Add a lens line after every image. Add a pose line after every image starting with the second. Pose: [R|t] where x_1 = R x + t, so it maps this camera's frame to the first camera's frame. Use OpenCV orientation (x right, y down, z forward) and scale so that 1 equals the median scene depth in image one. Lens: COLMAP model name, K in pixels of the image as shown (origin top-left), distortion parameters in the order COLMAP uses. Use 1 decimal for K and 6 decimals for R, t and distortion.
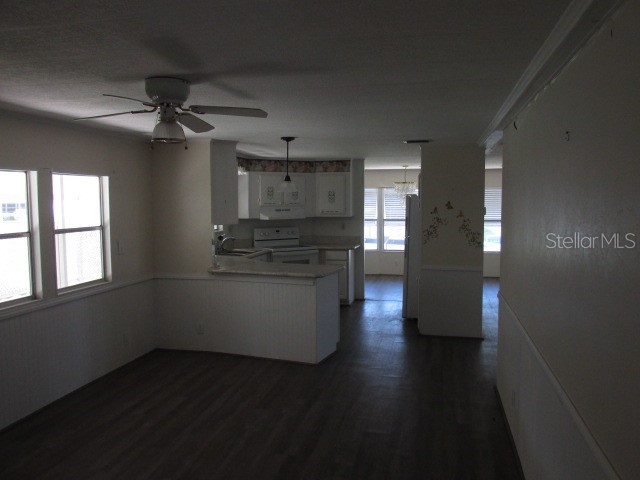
lens RADIAL K [[538.8, 0, 319.4], [0, 538.8, 240.9], [0, 0, 1]] dist [-0.000770, -0.017718]
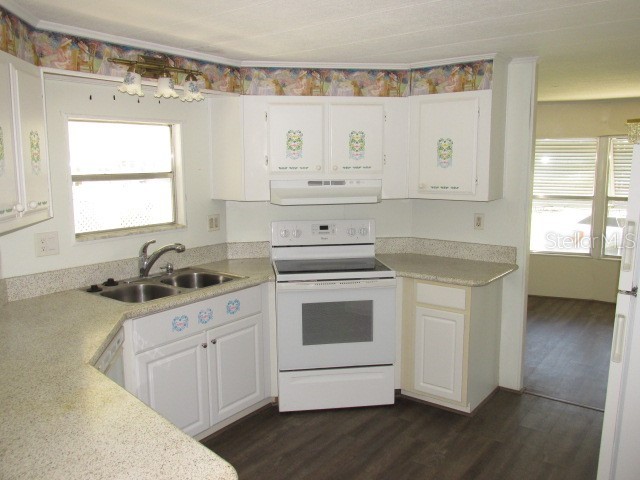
lens RADIAL K [[538.8, 0, 321.5], [0, 538.8, 239.6], [0, 0, 1]] dist [-0.000770, -0.017718]
pose [[0.915599, 0.060128, -0.397572, 0.104184], [-0.030915, 0.996356, 0.079490, -0.043550], [0.400903, -0.060490, 0.914121, 0.562707]]
